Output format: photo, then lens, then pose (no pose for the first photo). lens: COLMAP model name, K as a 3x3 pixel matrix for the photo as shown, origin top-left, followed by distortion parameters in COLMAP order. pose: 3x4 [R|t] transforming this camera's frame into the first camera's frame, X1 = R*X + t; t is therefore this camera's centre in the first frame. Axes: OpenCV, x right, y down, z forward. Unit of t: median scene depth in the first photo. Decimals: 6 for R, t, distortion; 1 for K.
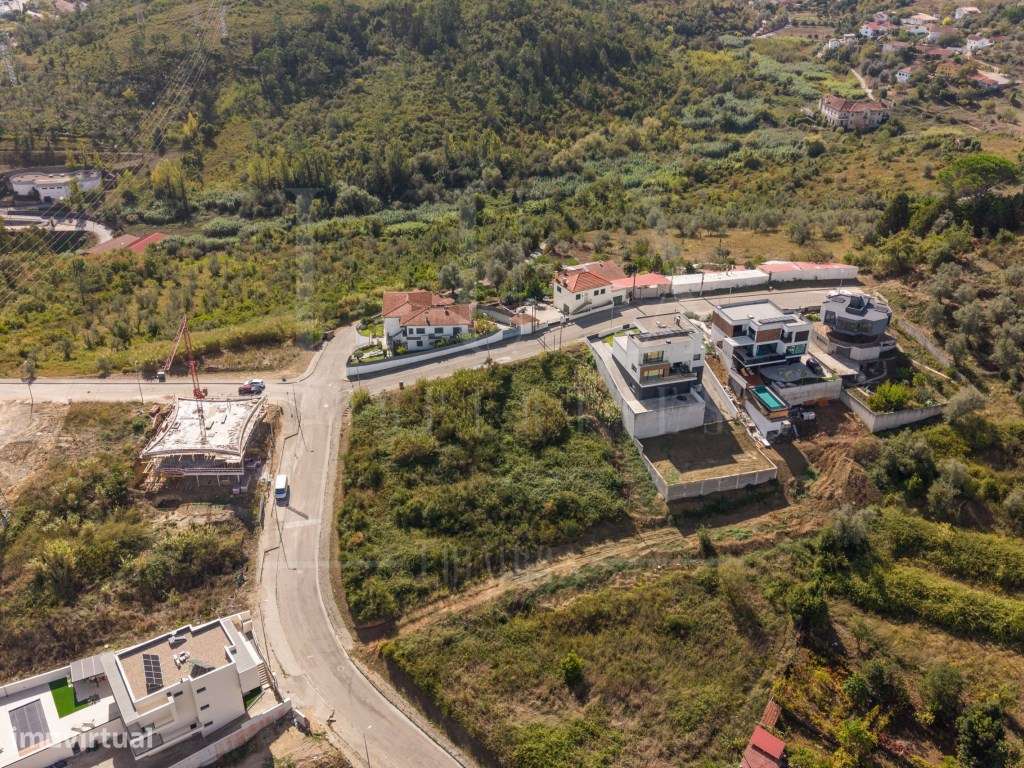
lens RADIAL K [[907.7, 0, 512.0], [0, 907.7, 384.0], [0, 0, 1]] dist [0.071283, -0.095944]
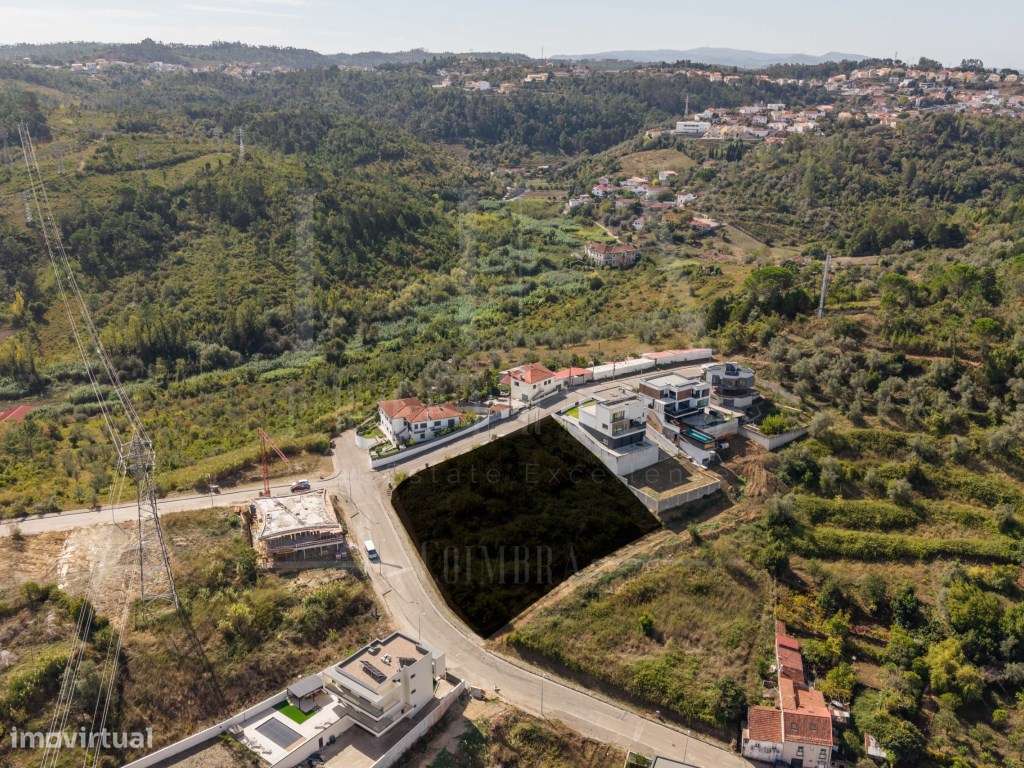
lens RADIAL K [[907.7, 0, 512.0], [0, 907.7, 384.0], [0, 0, 1]] dist [0.071283, -0.095944]
pose [[0.950884, -0.103258, 0.291816, -0.342467], [0.151178, 0.977559, -0.146708, 0.086945], [-0.270119, 0.183618, 0.945156, -0.225042]]
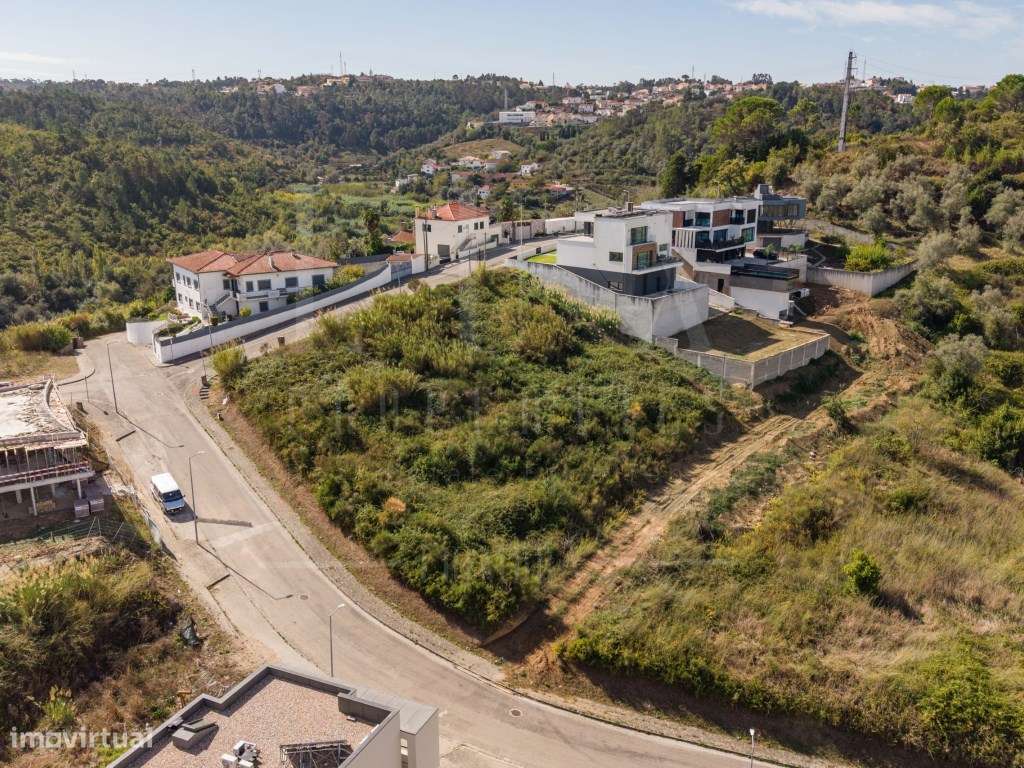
lens RADIAL K [[911.8, 0, 512.0], [0, 911.8, 384.0], [0, 0, 1]] dist [0.049228, -0.065174]
pose [[0.860417, -0.150041, 0.487001, -0.274819], [0.257104, 0.952937, -0.160650, 0.156927], [-0.439977, 0.263437, 0.858499, 0.383856]]
